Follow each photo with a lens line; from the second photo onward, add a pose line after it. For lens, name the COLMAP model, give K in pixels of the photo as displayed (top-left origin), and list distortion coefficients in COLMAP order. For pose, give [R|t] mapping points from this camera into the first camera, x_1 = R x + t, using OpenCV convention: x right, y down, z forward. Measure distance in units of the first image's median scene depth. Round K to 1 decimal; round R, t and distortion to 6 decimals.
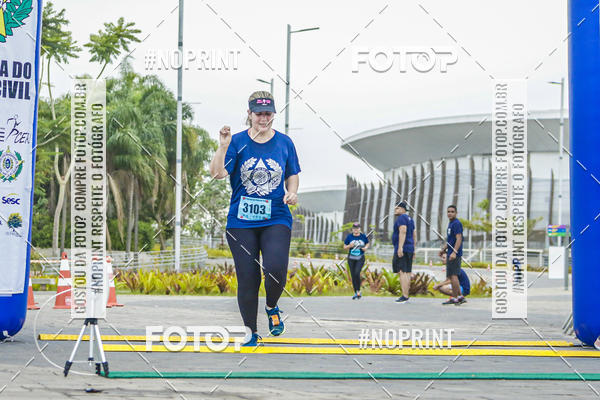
lens RADIAL K [[3759.8, 0, 300.0], [0, 3759.8, 200.0], [0, 0, 1]] dist [0.375929, 27.970765]
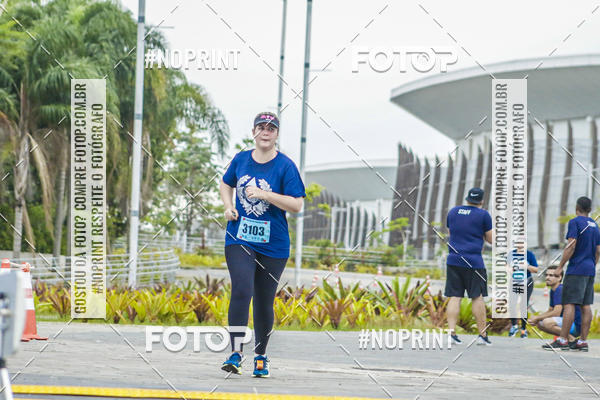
lens RADIAL K [[3759.8, 0, 300.0], [0, 3759.8, 200.0], [0, 0, 1]] dist [0.375929, 27.970765]
pose [[0.999754, 0.022189, -0.000172, -0.004080], [-0.022190, 0.999736, -0.006013, 0.007221], [0.000039, 0.006016, 0.999982, 0.354666]]
